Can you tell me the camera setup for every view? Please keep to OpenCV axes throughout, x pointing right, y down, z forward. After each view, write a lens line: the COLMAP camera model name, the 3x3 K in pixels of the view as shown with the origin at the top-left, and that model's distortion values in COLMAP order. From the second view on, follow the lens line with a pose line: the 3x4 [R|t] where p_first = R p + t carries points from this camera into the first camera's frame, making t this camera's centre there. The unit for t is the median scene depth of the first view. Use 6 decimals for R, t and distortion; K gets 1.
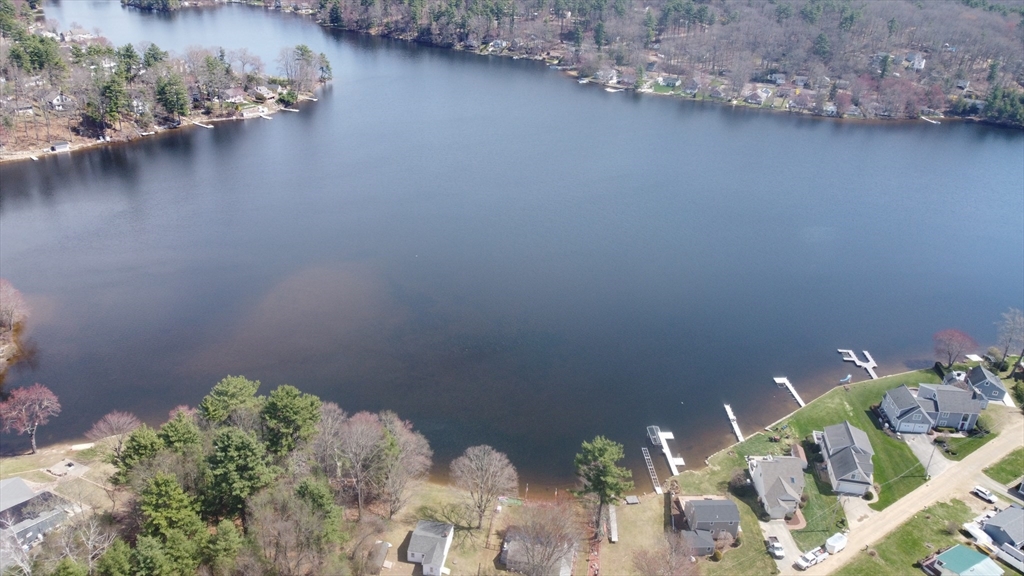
lens RADIAL K [[780.8, 0, 506.5], [0, 780.8, 286.1], [0, 0, 1]] dist [-0.007322, 0.011841]
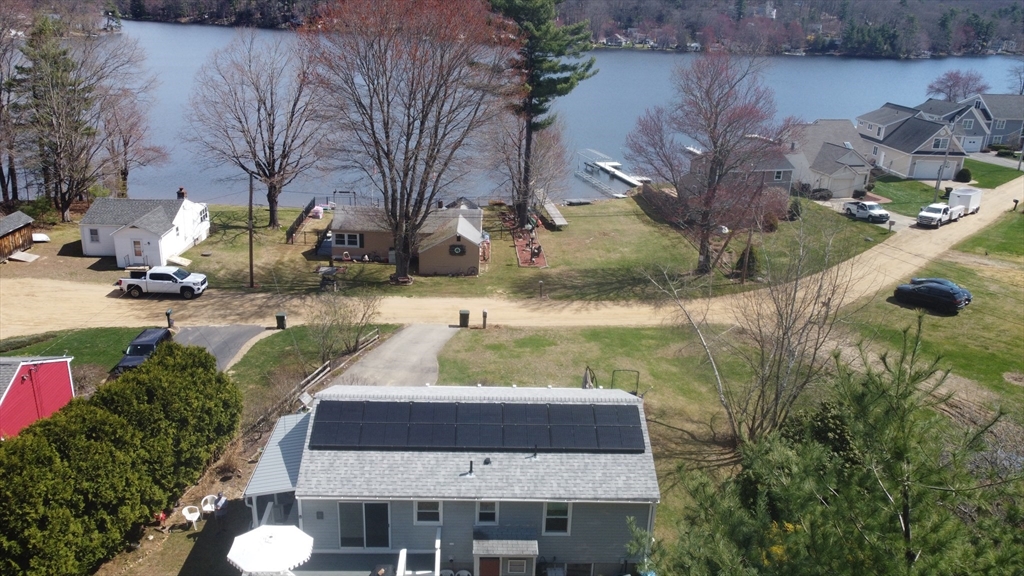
lens RADIAL K [[780.8, 0, 506.5], [0, 780.8, 286.1], [0, 0, 1]] dist [-0.007322, 0.011841]
pose [[0.980284, -0.074125, 0.183164, 0.013483], [0.091132, 0.992098, -0.086240, 0.410613], [-0.175324, 0.101231, 0.979292, 0.545808]]
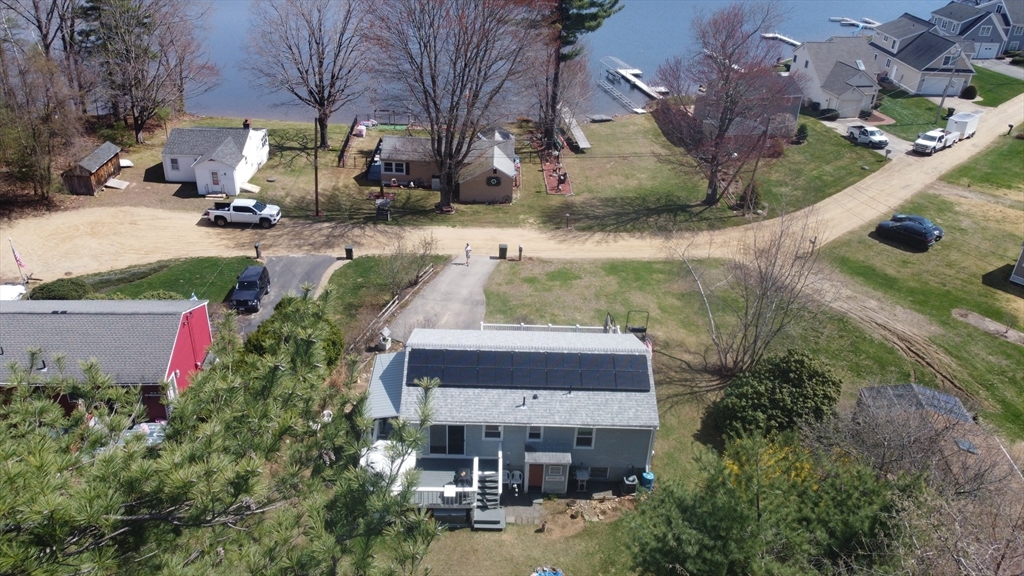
lens RADIAL K [[780.8, 0, 506.5], [0, 780.8, 286.1], [0, 0, 1]] dist [-0.007322, 0.011841]
pose [[0.984234, -0.087698, 0.153598, -0.003785], [0.076445, 0.994041, 0.077709, 0.381817], [-0.159498, -0.064742, 0.985073, 0.489623]]
